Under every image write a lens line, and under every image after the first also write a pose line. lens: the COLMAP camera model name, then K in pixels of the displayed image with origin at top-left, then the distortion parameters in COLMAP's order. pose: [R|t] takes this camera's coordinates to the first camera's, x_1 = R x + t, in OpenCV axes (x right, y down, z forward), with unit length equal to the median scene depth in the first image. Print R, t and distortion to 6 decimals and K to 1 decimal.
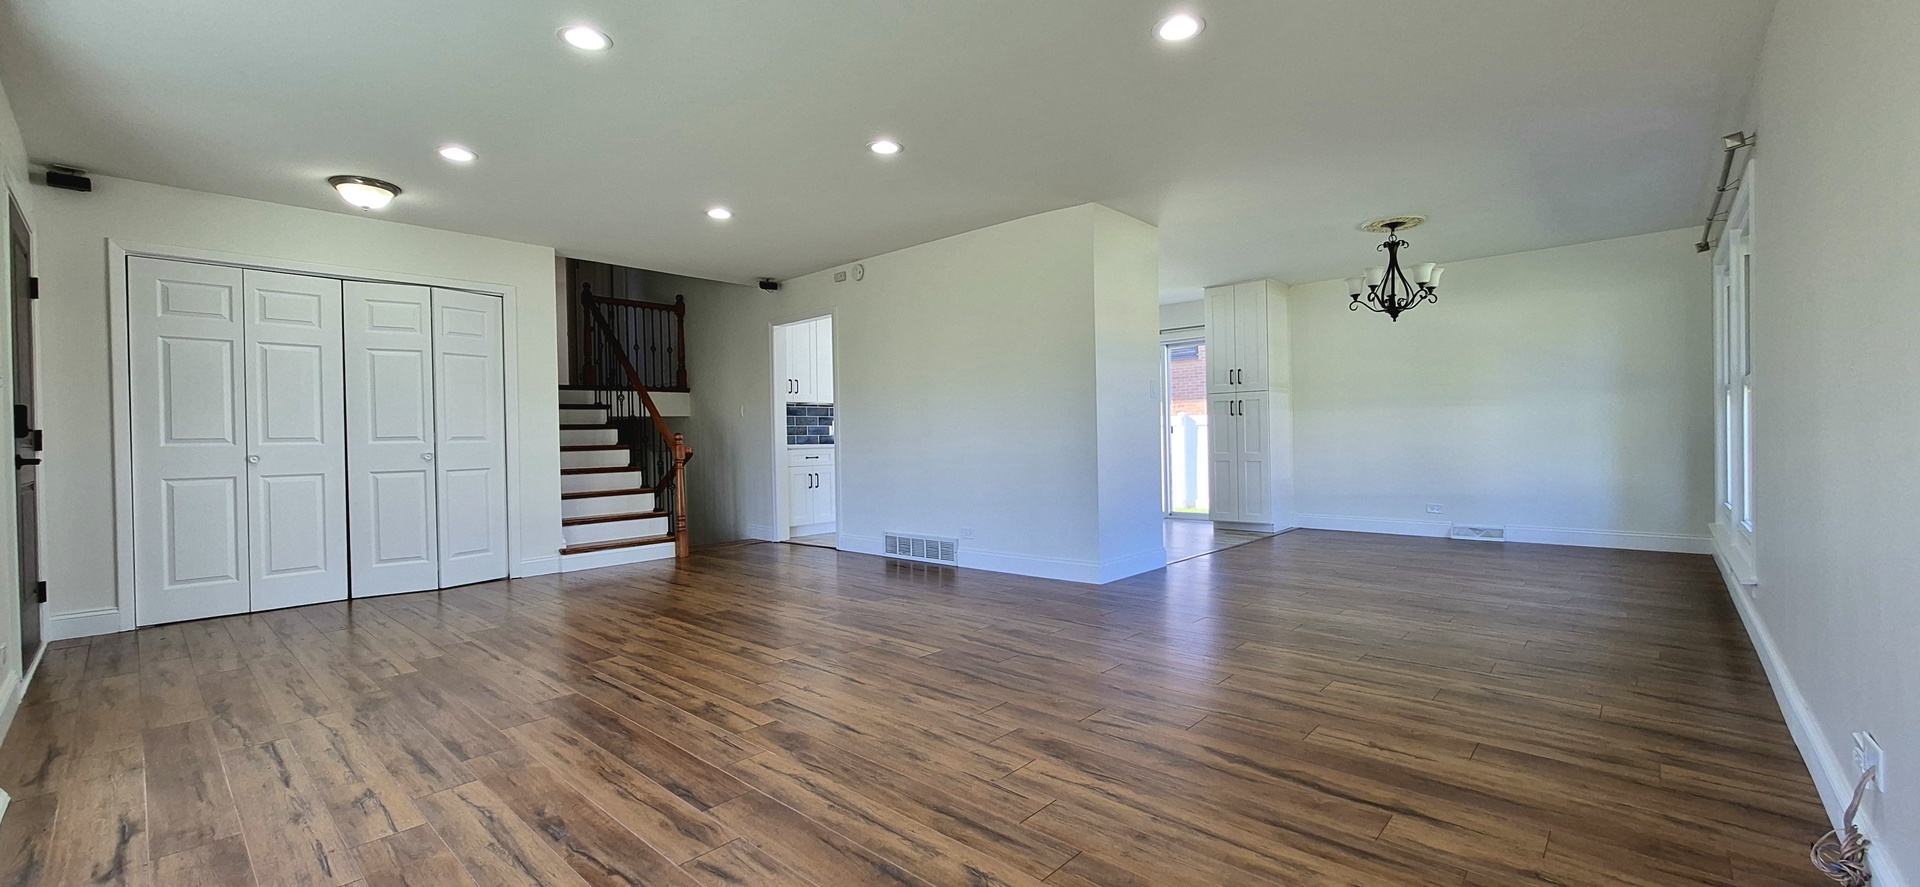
lens RADIAL K [[760.5, 0, 960.0], [0, 760.5, 443.5], [0, 0, 1]] dist [-0.001187, -0.000180]
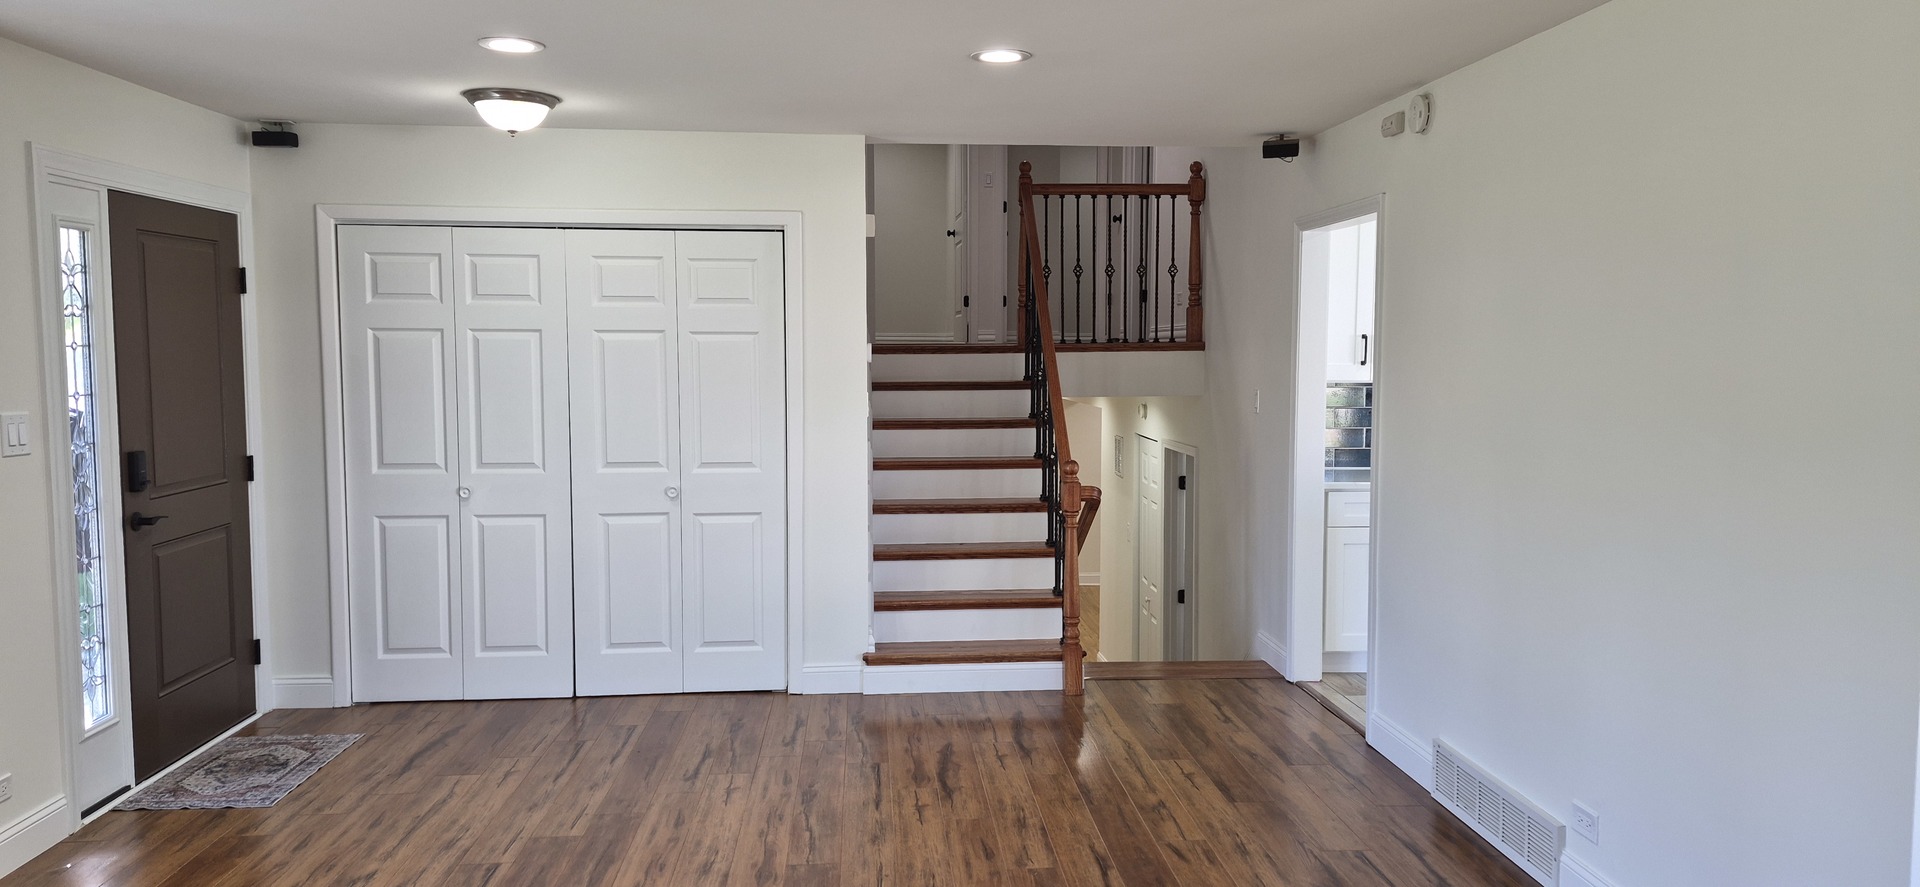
lens RADIAL K [[1315.4, 0, 963.6], [0, 1315.4, 418.3], [0, 0, 1]] dist [0.060982, 0.000210]
pose [[0.735028, 0.057754, -0.675573, 0.219487], [-0.019485, 0.997753, 0.064098, -0.115129], [0.677757, -0.033950, 0.734502, 0.327487]]
